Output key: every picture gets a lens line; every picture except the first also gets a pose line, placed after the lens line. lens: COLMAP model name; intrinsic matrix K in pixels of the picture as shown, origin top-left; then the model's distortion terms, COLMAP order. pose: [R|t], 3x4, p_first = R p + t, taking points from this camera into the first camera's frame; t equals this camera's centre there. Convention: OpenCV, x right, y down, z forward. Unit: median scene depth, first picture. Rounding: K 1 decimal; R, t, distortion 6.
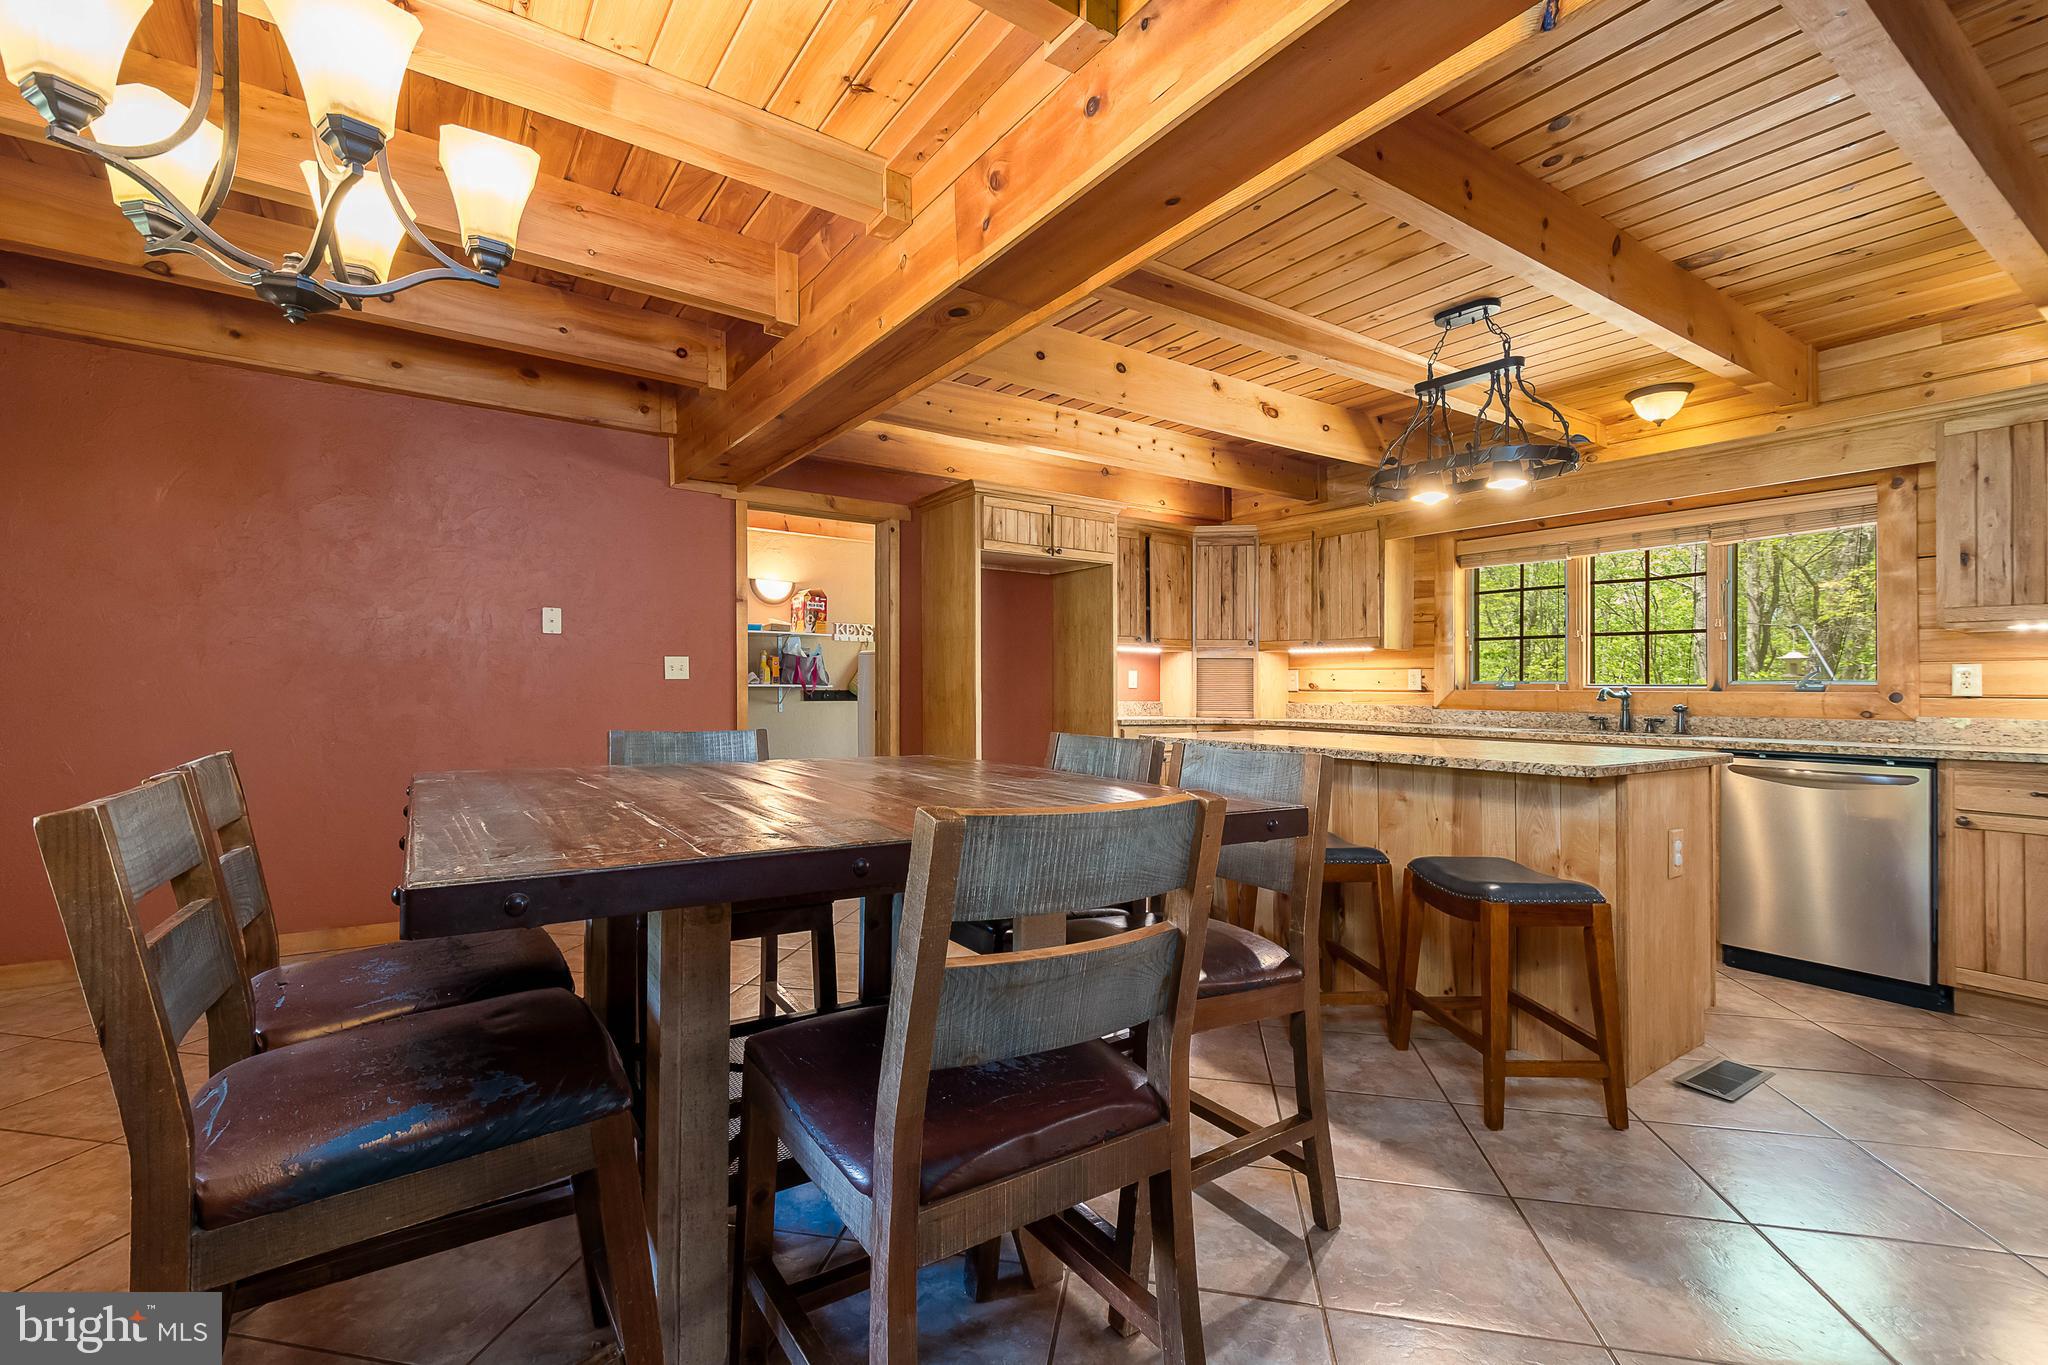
lens RADIAL K [[895.8, 0, 1004.7], [0, 895.8, 679.3], [0, 0, 1]] dist [0.011052, -0.005515]
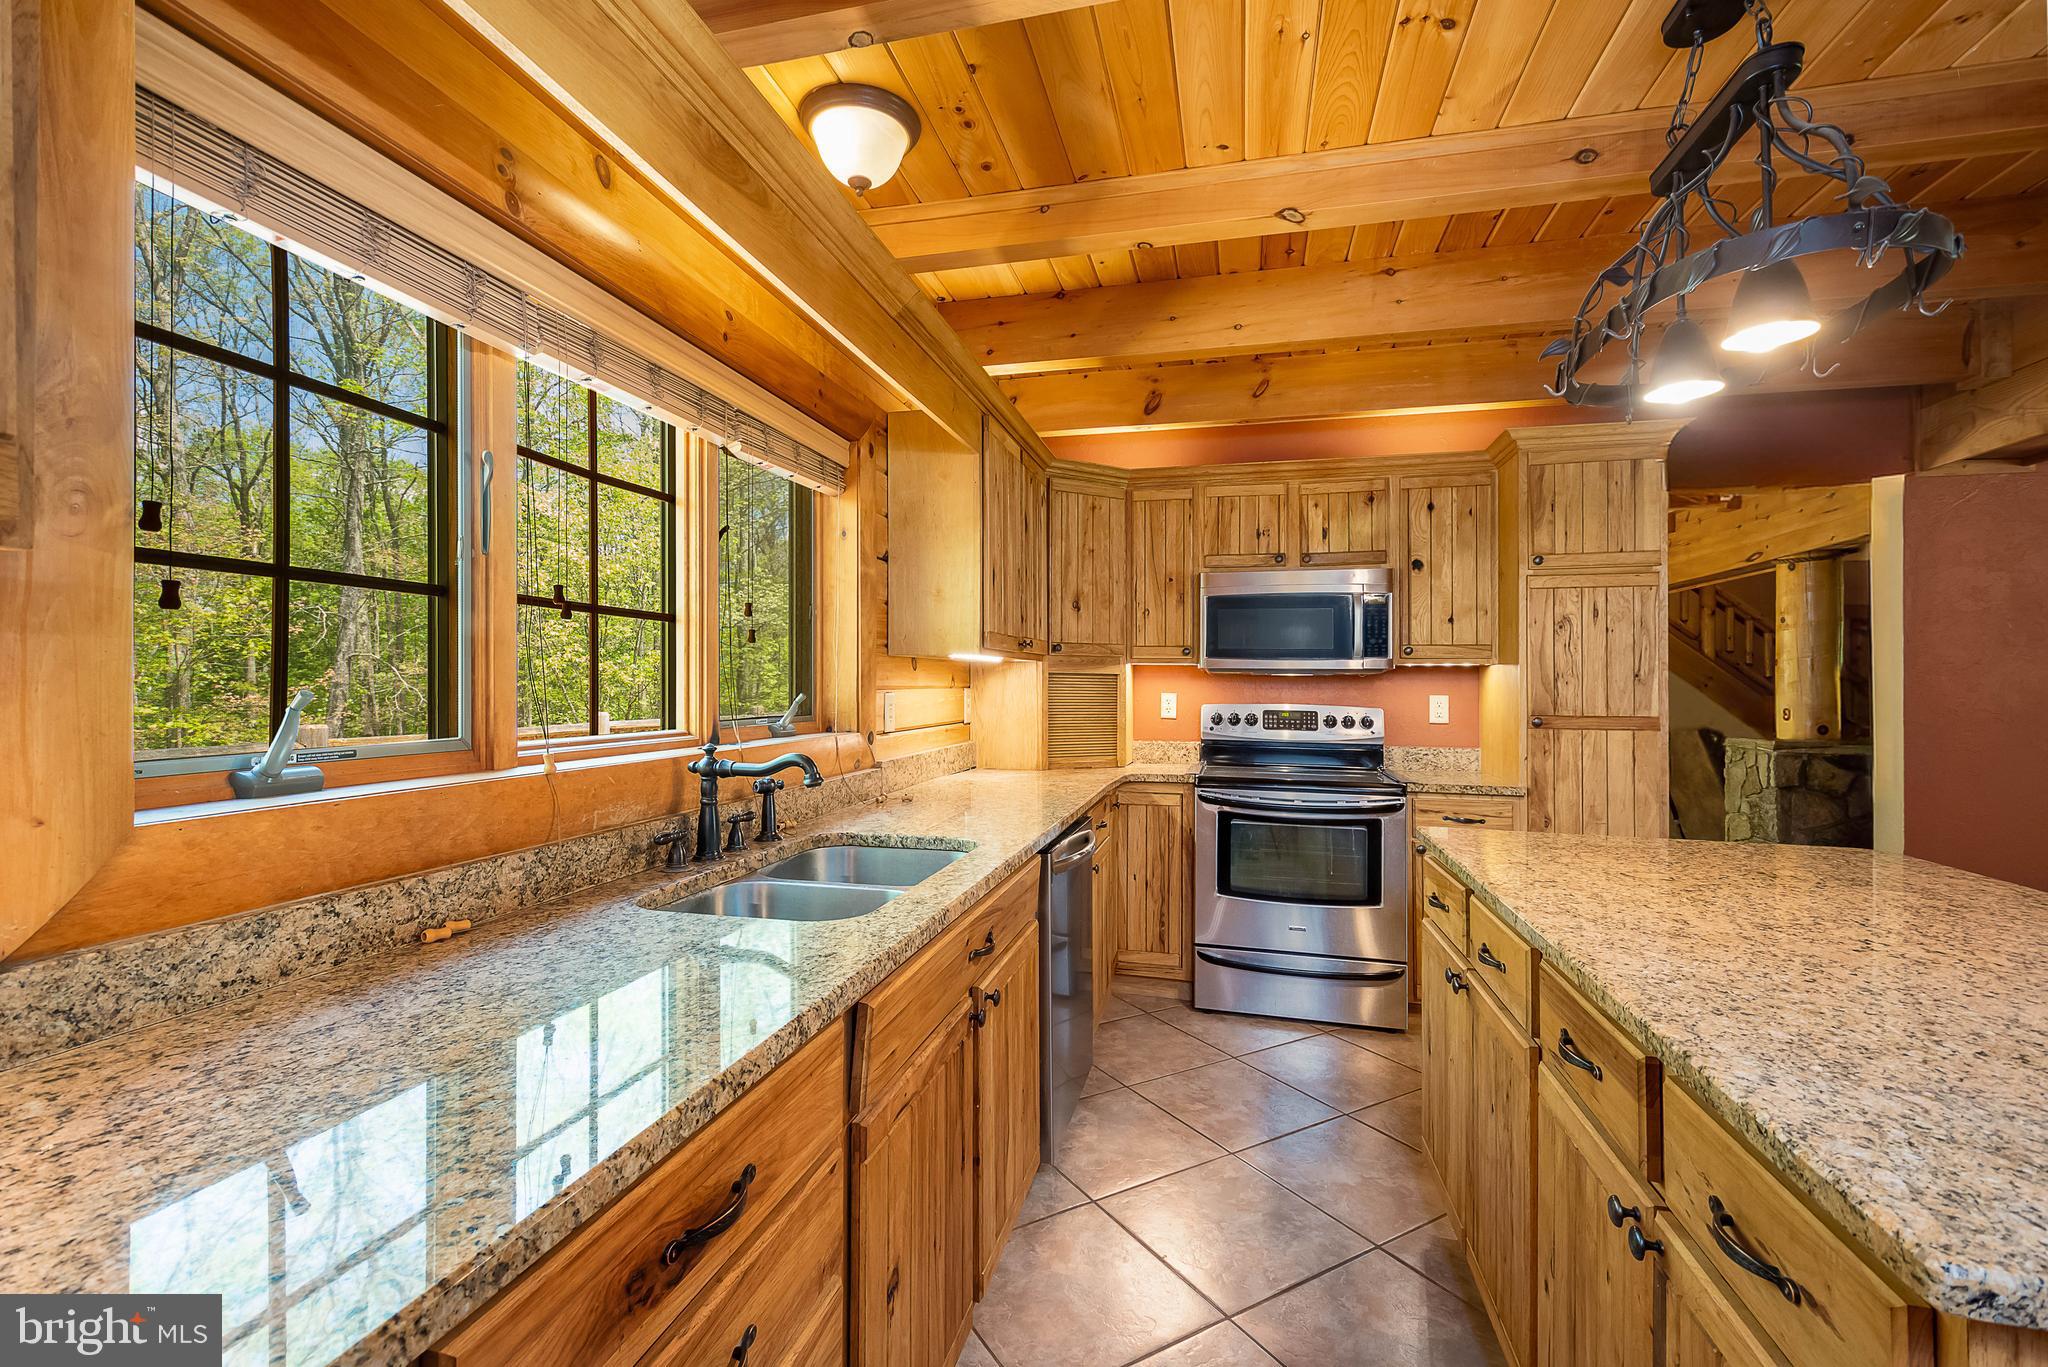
lens RADIAL K [[895.8, 0, 1001.8], [0, 895.8, 679.3], [0, 0, 1]] dist [0.011052, -0.005515]
pose [[-0.664565, -0.009003, 0.747176, 0.337987], [-0.018676, 0.999815, -0.004563, -0.025031], [-0.746997, -0.016987, -0.664610, 1.309502]]
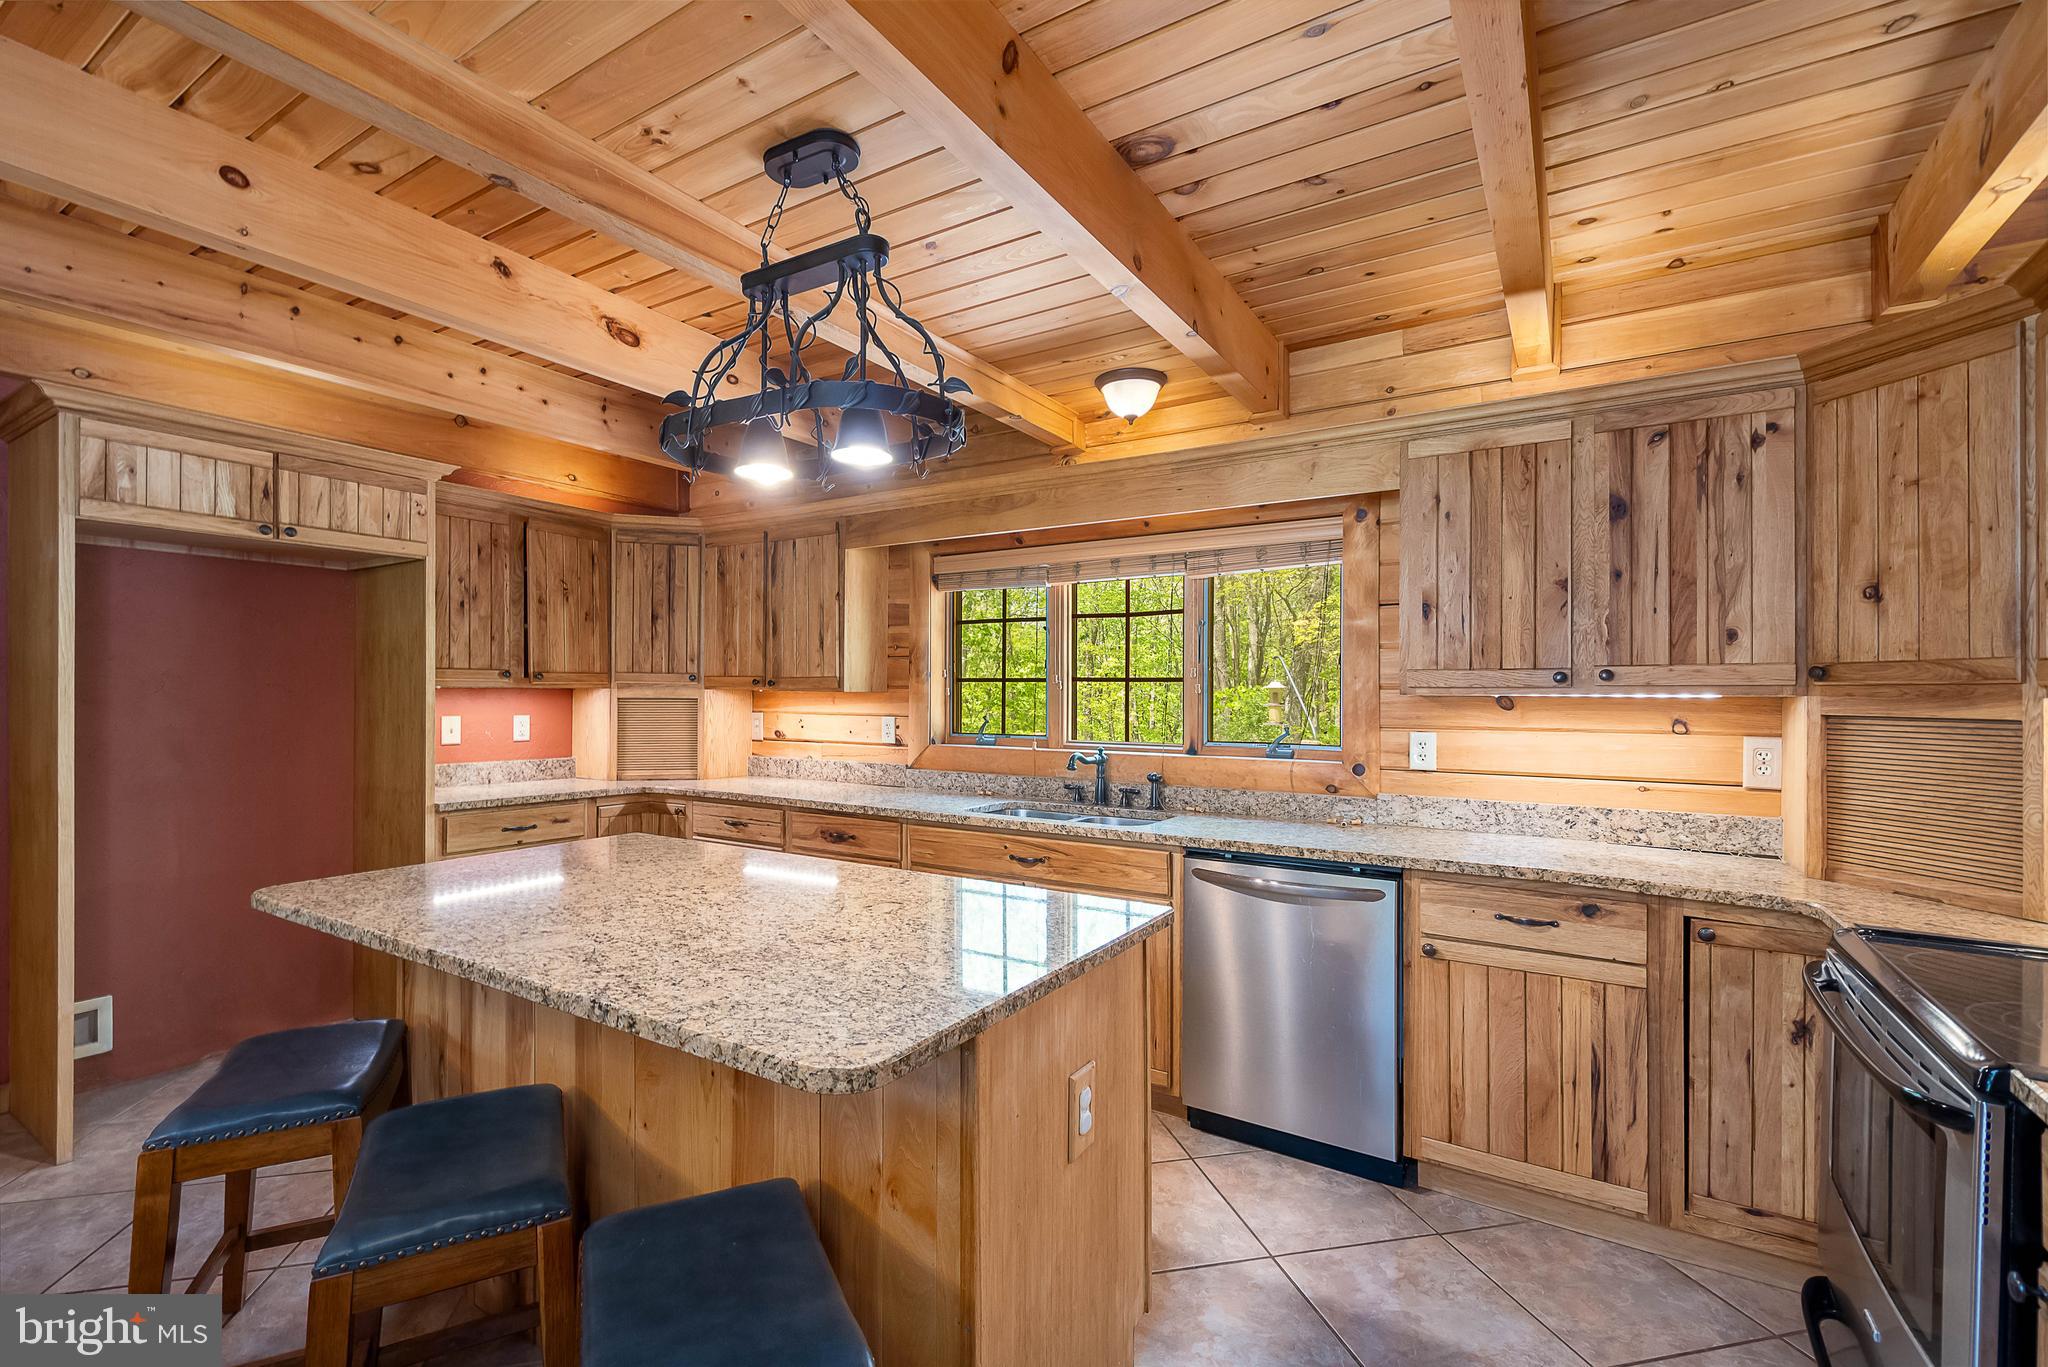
lens RADIAL K [[895.8, 0, 996.0], [0, 895.8, 687.5], [0, 0, 1]] dist [0.011052, -0.005515]
pose [[0.917044, 0.001333, 0.398783, 0.317727], [-0.002970, 0.999990, 0.003488, -0.054586], [-0.398774, -0.004383, 0.917039, 0.338690]]
